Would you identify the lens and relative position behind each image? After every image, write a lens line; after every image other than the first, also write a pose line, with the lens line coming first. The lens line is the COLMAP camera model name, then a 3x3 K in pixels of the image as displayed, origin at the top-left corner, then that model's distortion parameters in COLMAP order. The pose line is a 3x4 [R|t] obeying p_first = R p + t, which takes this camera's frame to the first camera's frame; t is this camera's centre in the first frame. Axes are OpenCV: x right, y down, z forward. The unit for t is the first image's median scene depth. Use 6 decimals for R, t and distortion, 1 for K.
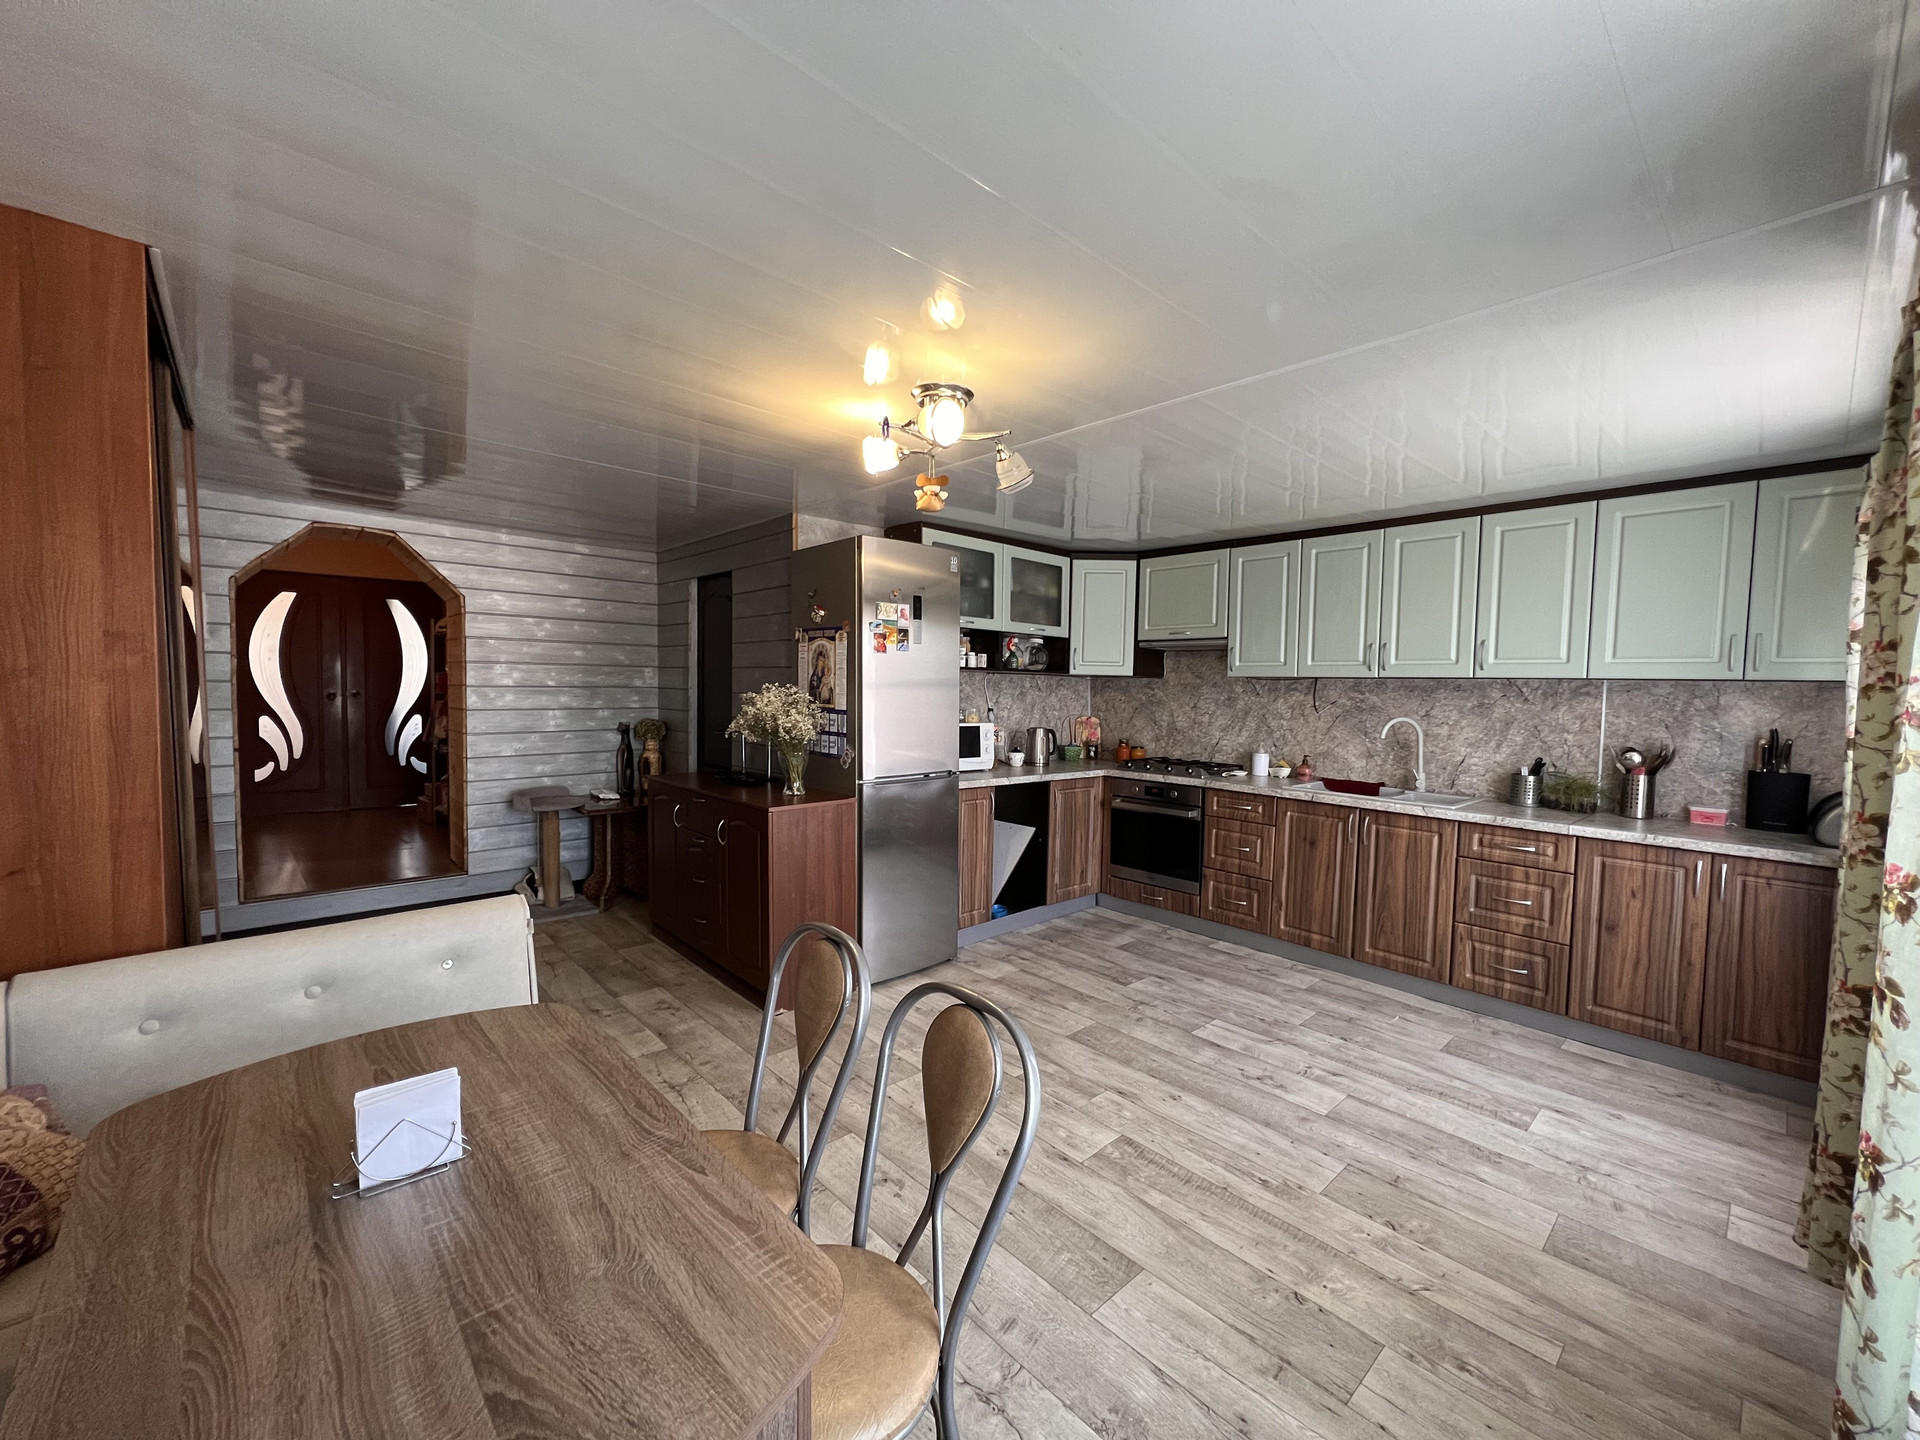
lens RADIAL K [[767.5, 0, 975.1], [0, 767.5, 727.1], [0, 0, 1]] dist [-0.005560, 0.001050]
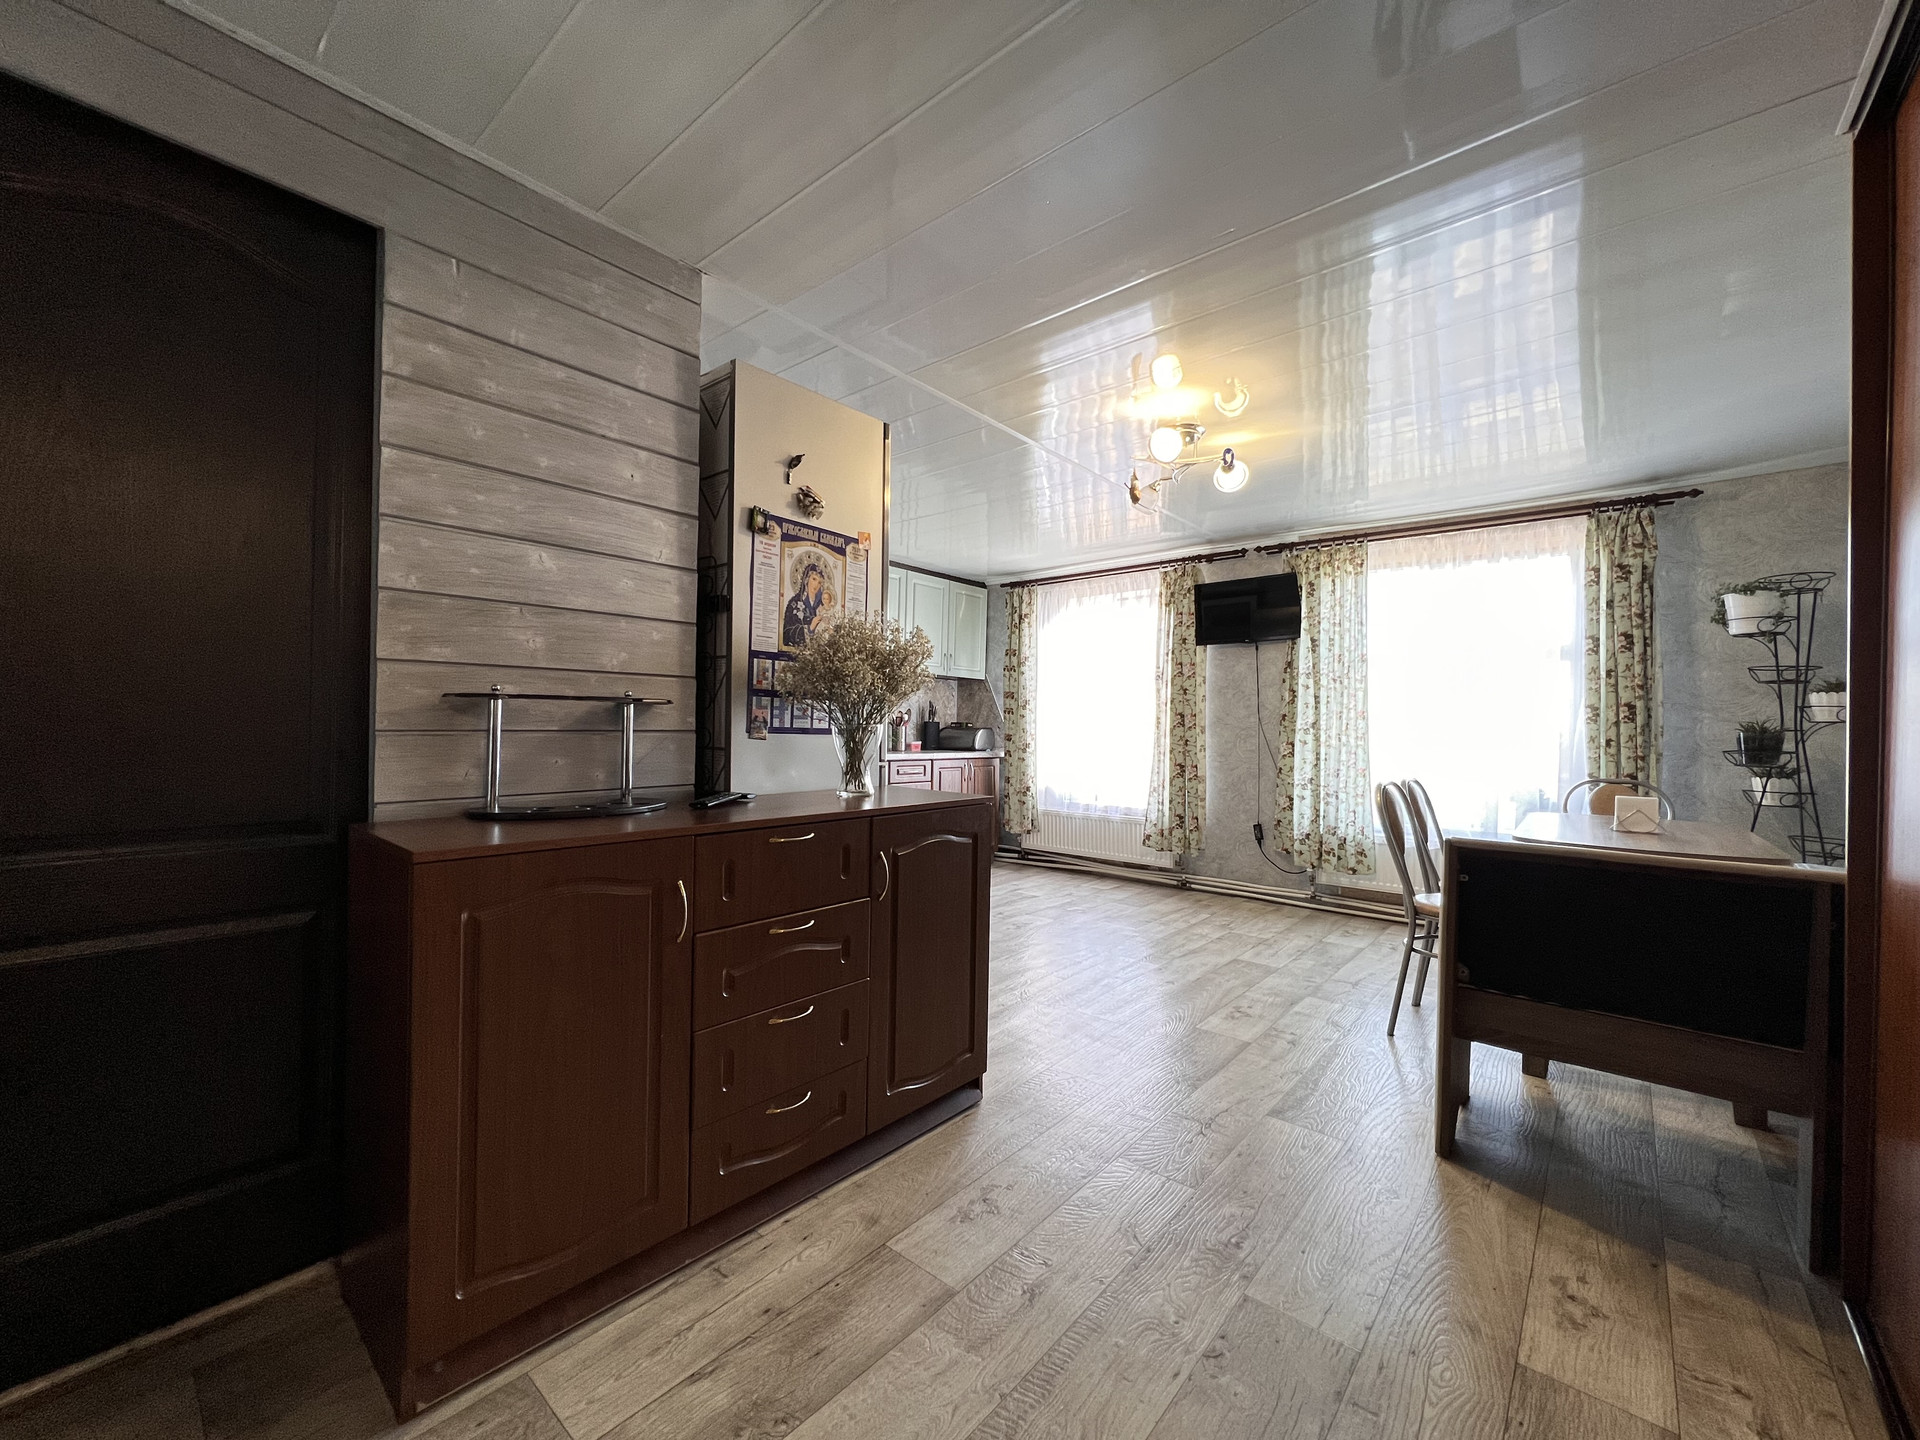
lens RADIAL K [[767.5, 0, 959.5], [0, 767.5, 722.4], [0, 0, 1]] dist [-0.005560, 0.001050]
pose [[-0.105080, -0.015000, 0.994351, -0.820705], [0.042179, 0.998919, 0.019526, 0.021216], [-0.993569, 0.043993, -0.104334, 0.942363]]
